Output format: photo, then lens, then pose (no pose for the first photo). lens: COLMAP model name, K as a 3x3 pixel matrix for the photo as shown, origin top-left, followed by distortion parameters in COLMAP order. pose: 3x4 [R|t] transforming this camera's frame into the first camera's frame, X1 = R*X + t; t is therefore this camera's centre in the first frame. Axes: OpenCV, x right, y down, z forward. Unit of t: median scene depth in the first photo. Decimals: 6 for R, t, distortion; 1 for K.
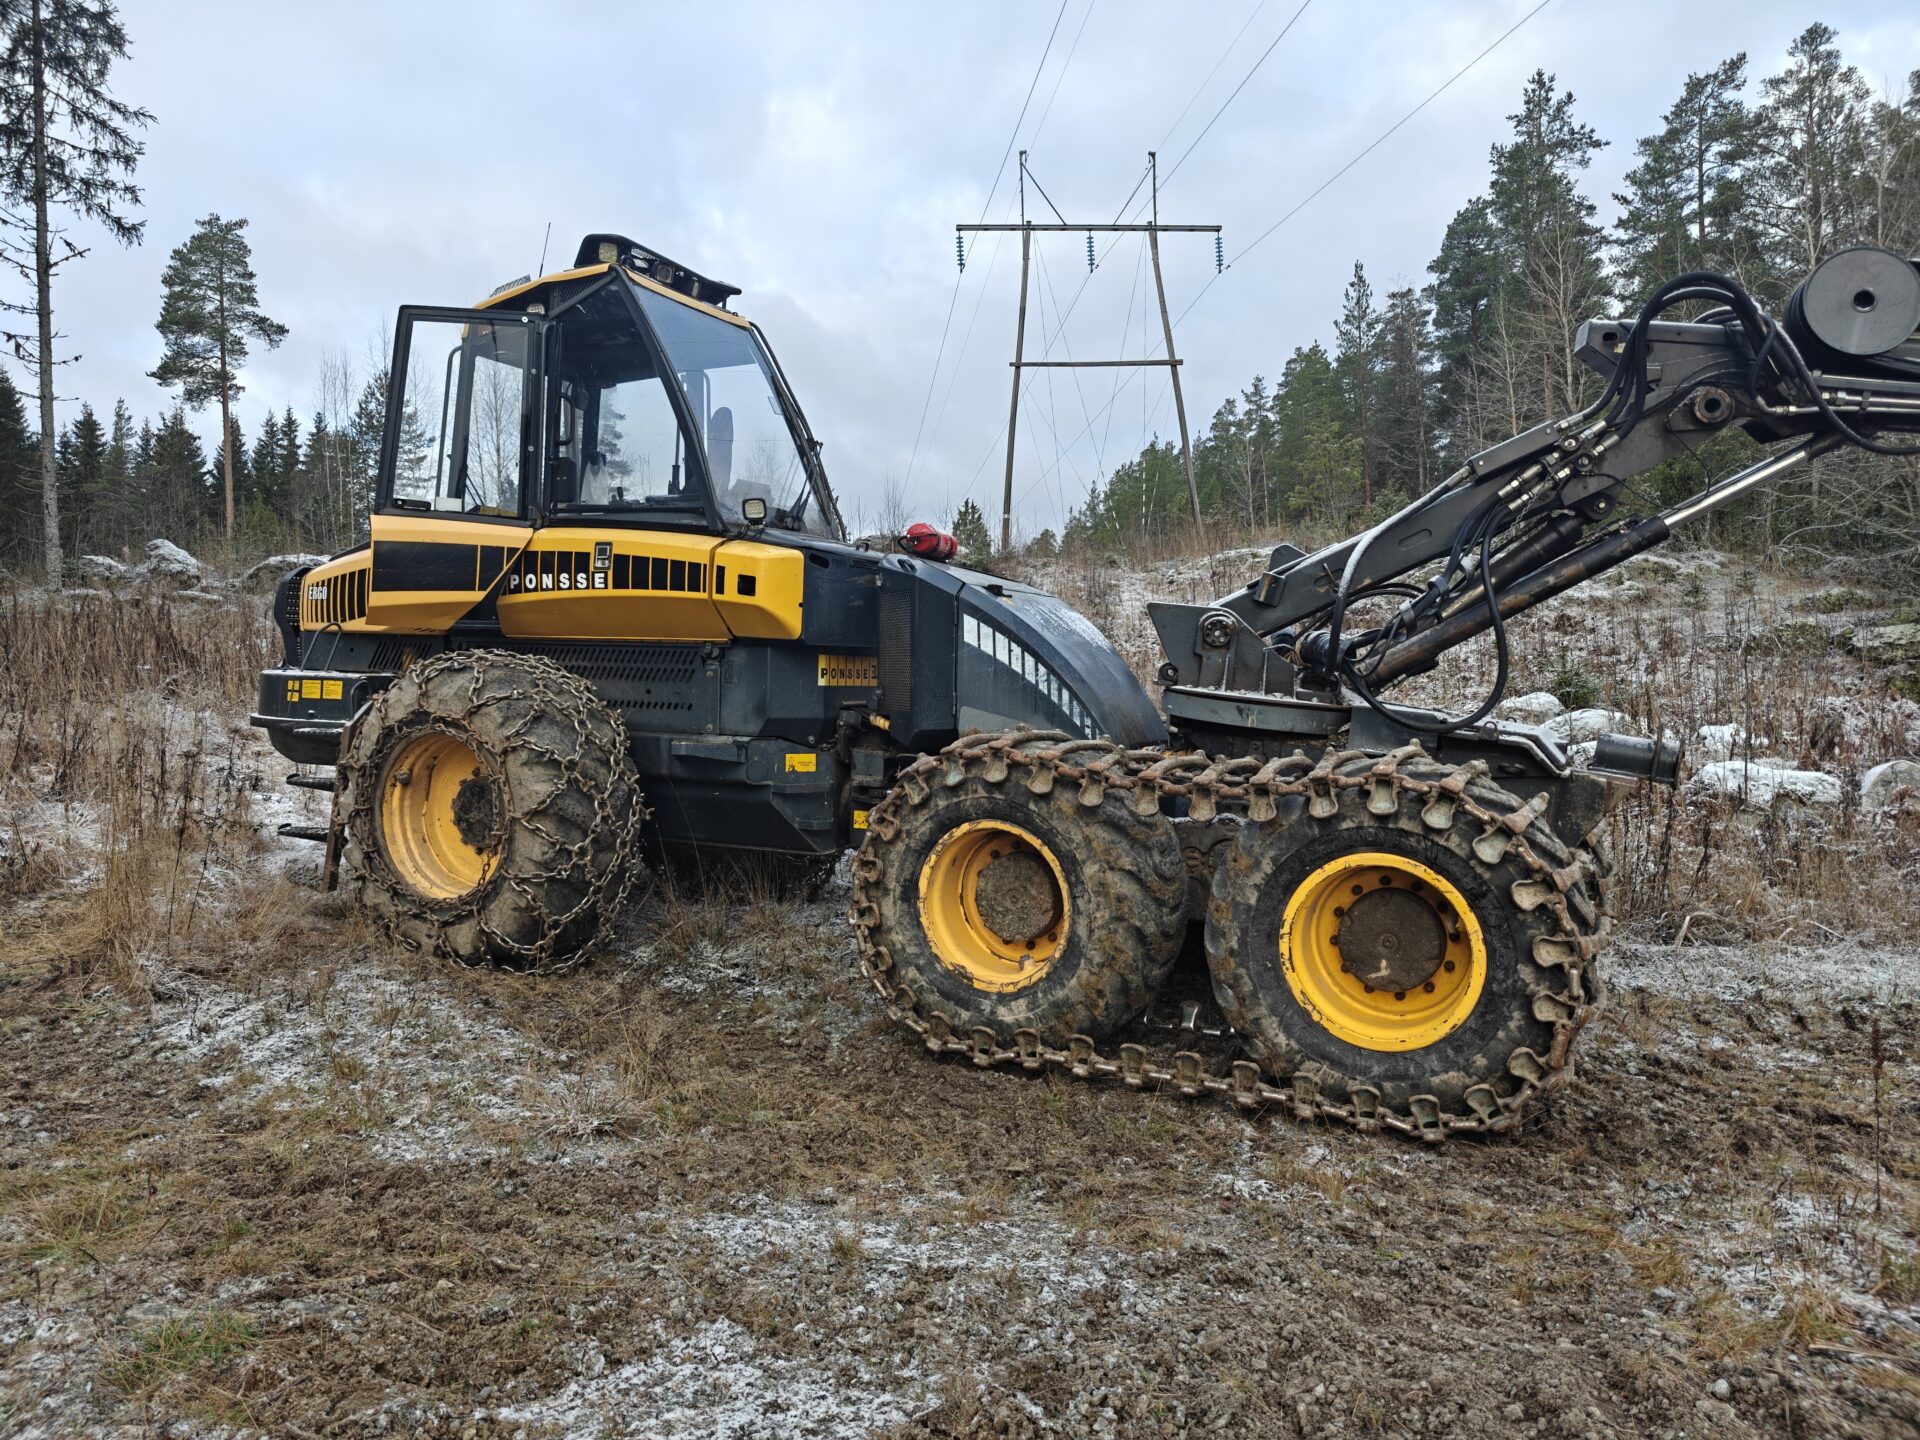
lens RADIAL K [[1303.9, 0, 951.2], [0, 1303.9, 717.2], [0, 0, 1]] dist [0.046058, -0.046096]
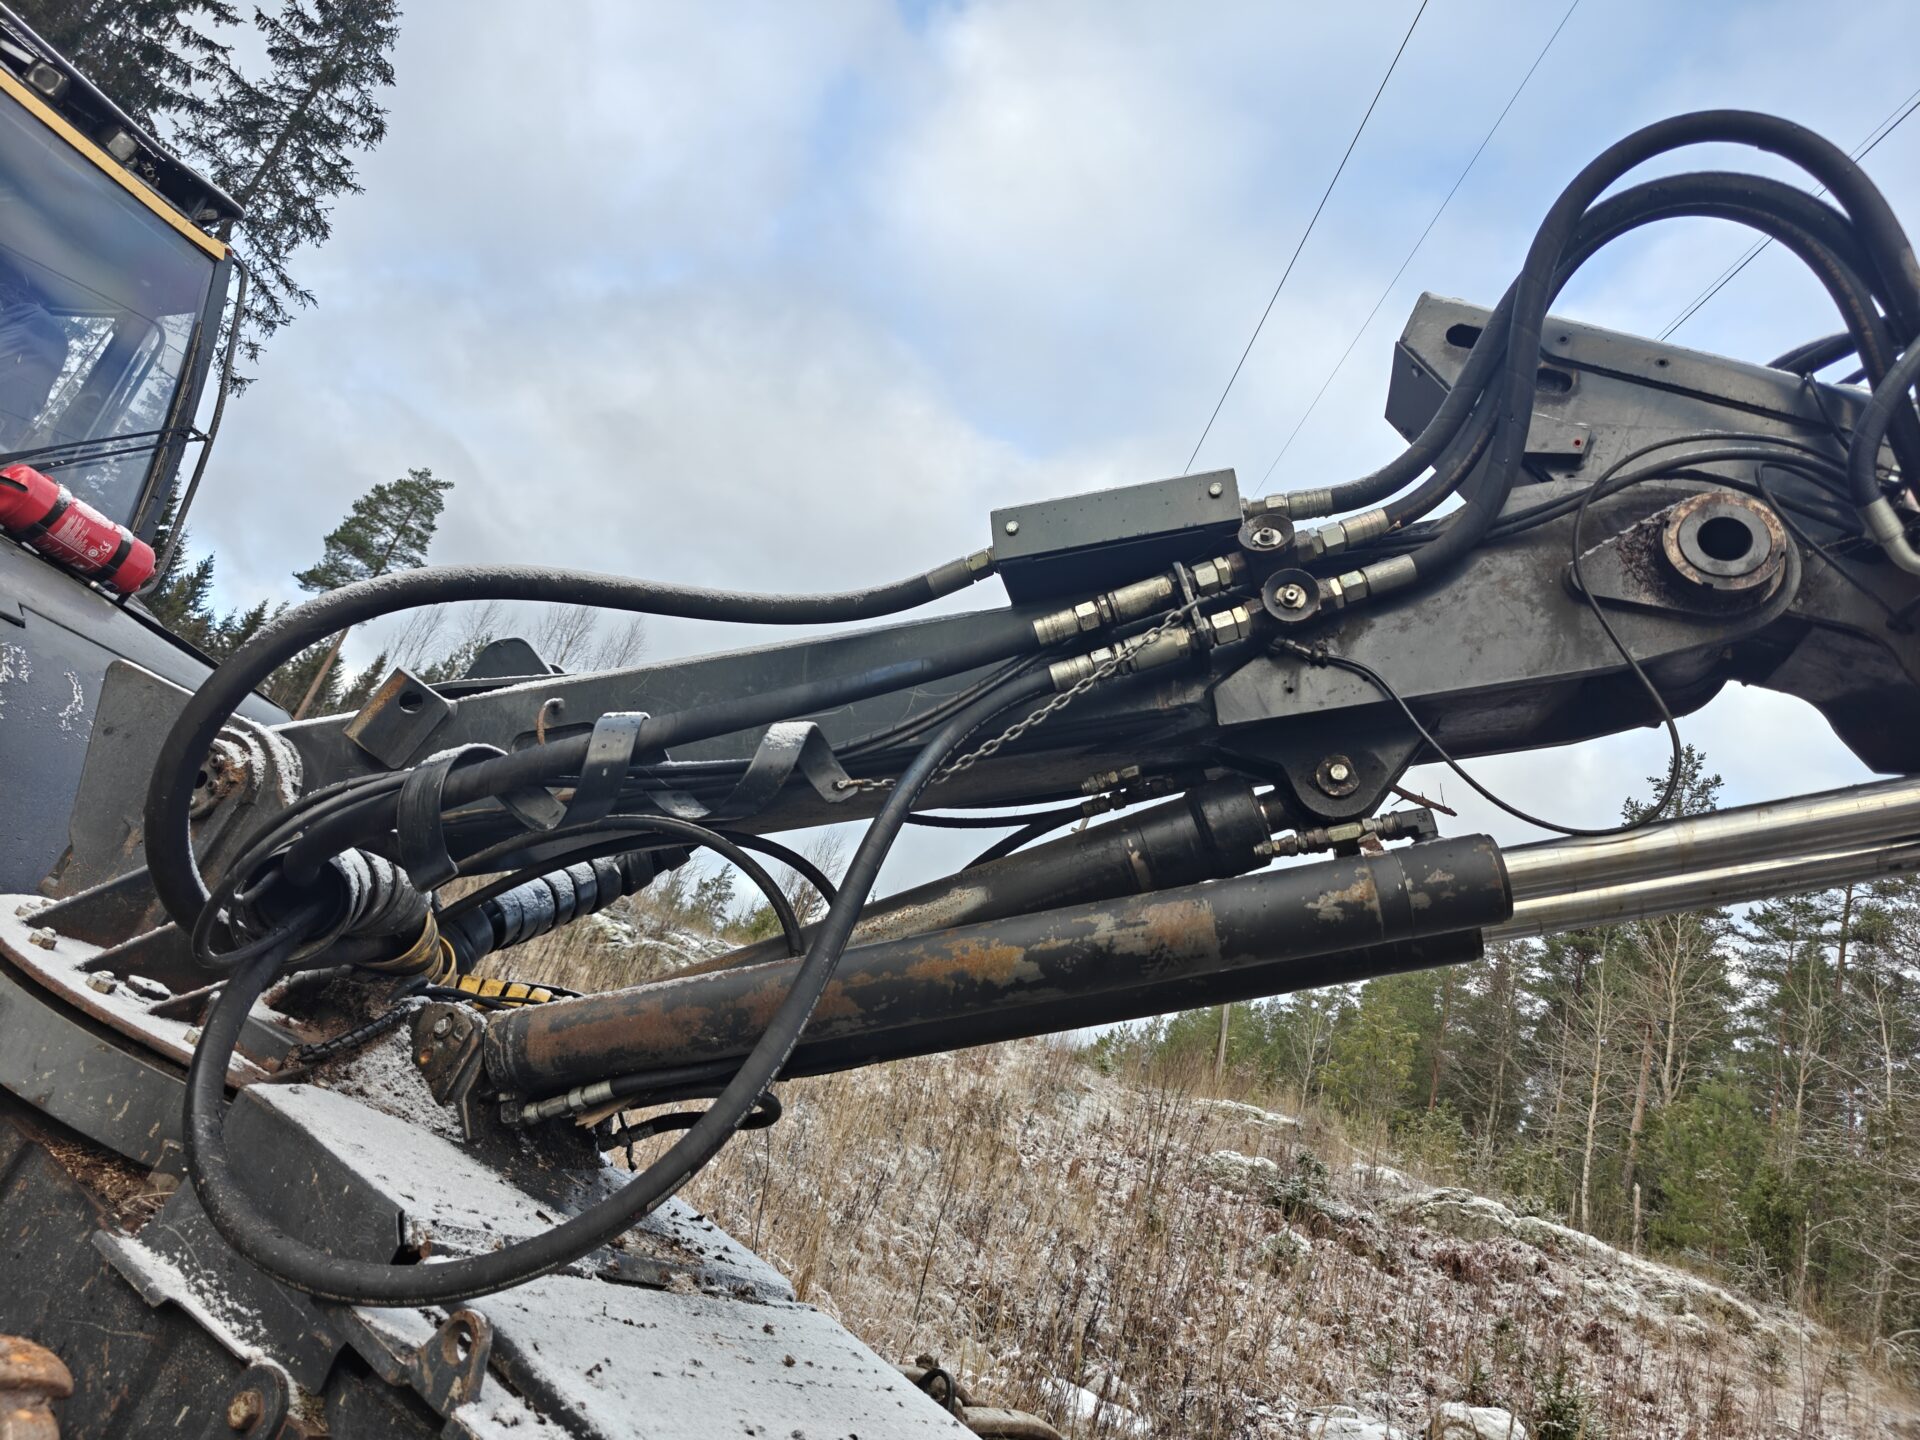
lens RADIAL K [[1303.9, 0, 962.3], [0, 1303.9, 711.2], [0, 0, 1]] dist [0.046058, -0.046096]
pose [[0.938356, 0.323411, -0.122038, 0.056967], [-0.345670, 0.877604, -0.332150, -0.004796], [-0.000319, 0.353860, 0.935298, 0.089867]]
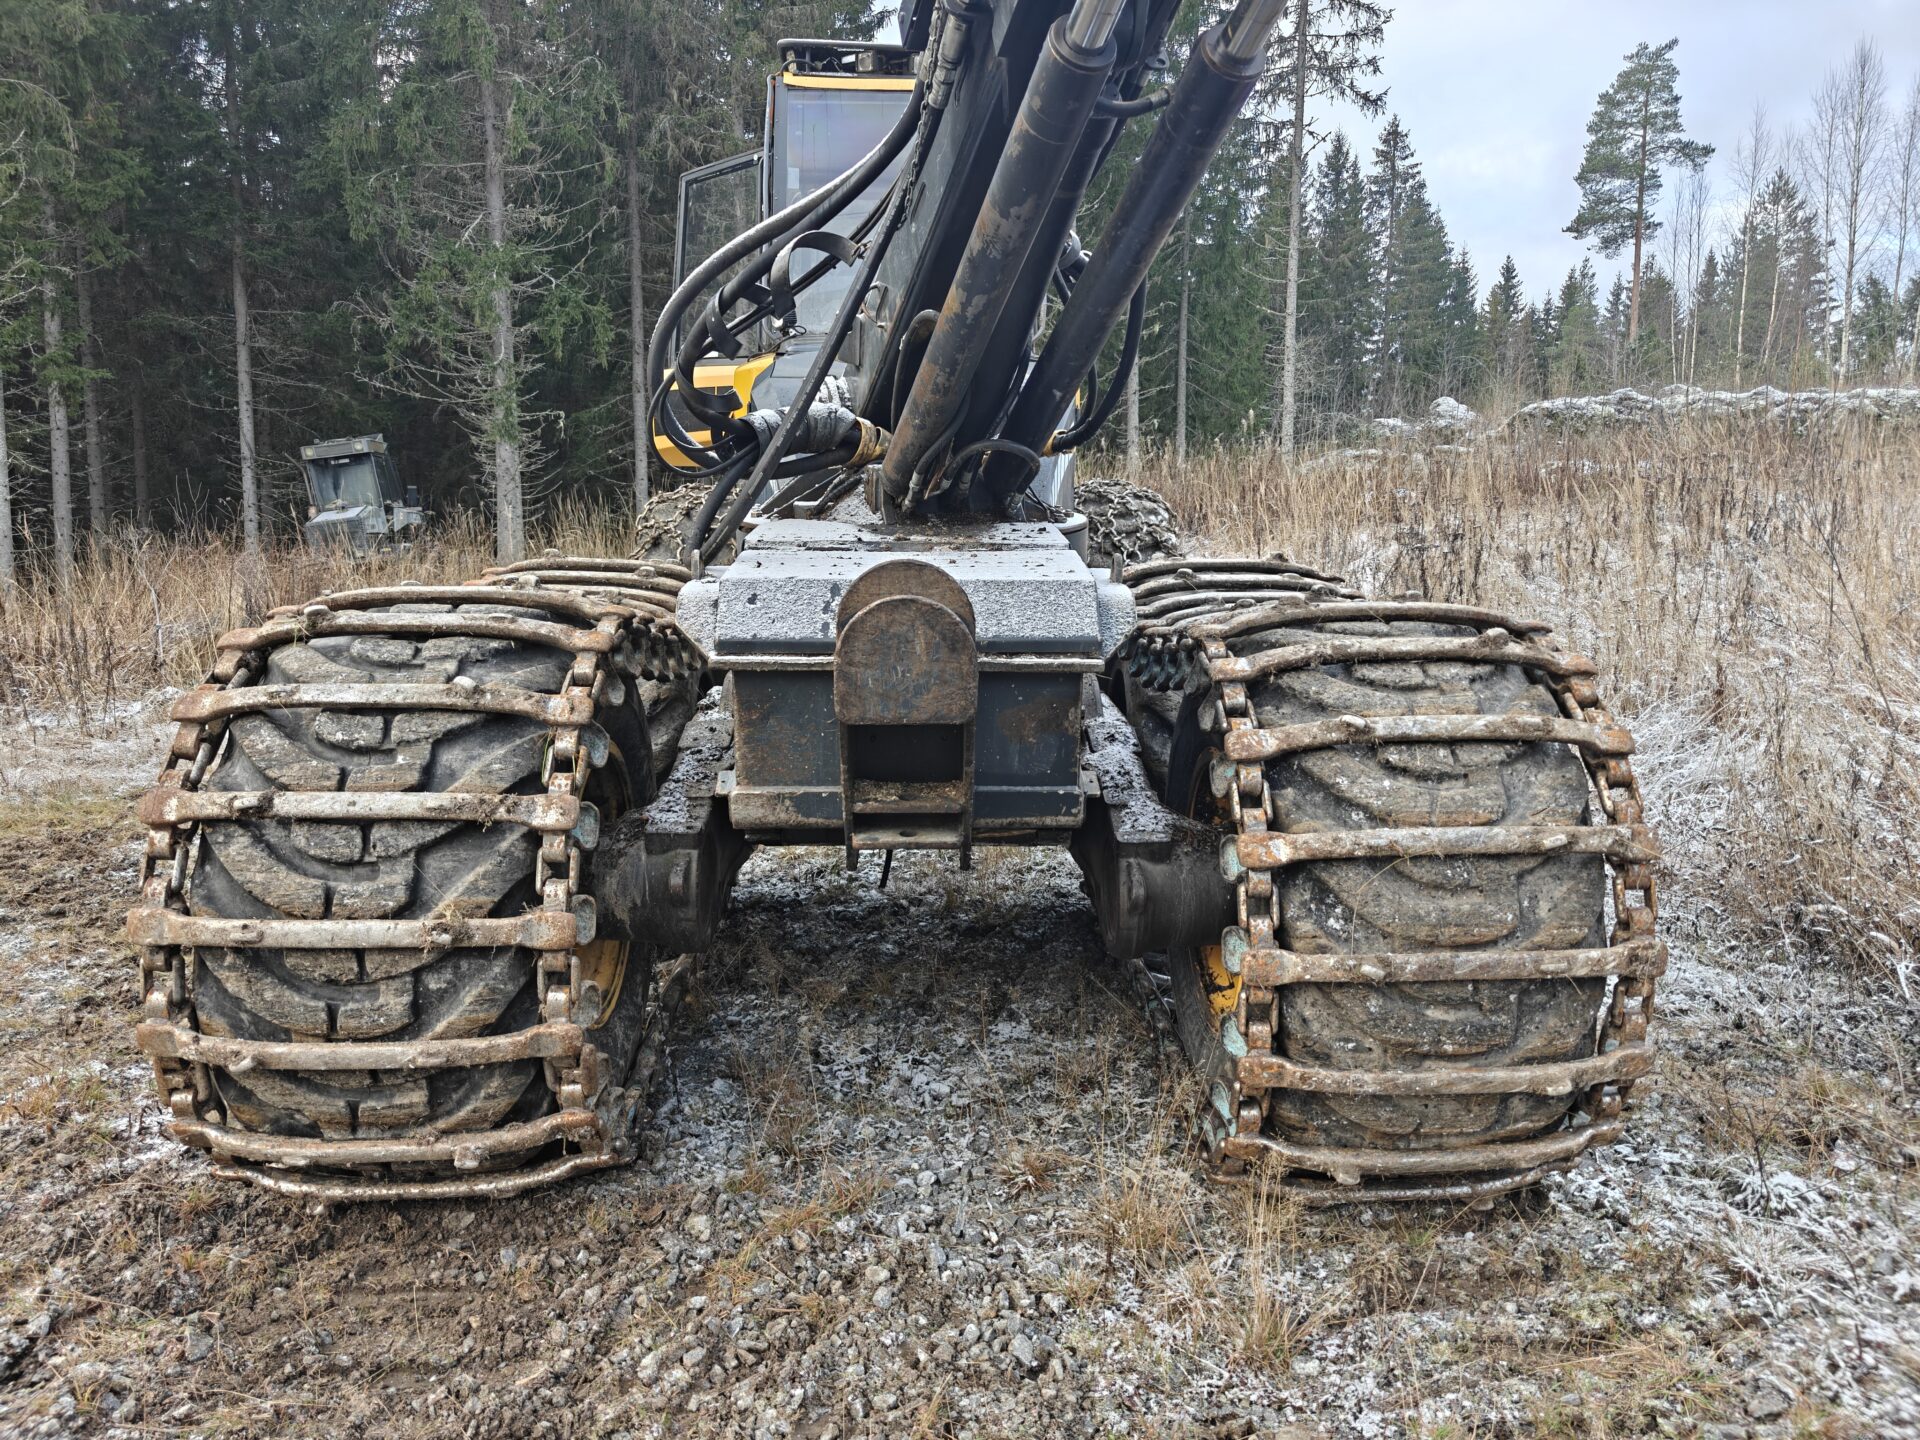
lens RADIAL K [[1303.9, 0, 949.4], [0, 1303.9, 713.4], [0, 0, 1]] dist [0.046058, -0.046096]
pose [[0.486530, 0.119323, -0.865477, 0.109775], [-0.027583, 0.992233, 0.121293, 0.000086], [0.873228, -0.035140, 0.486043, 0.098173]]
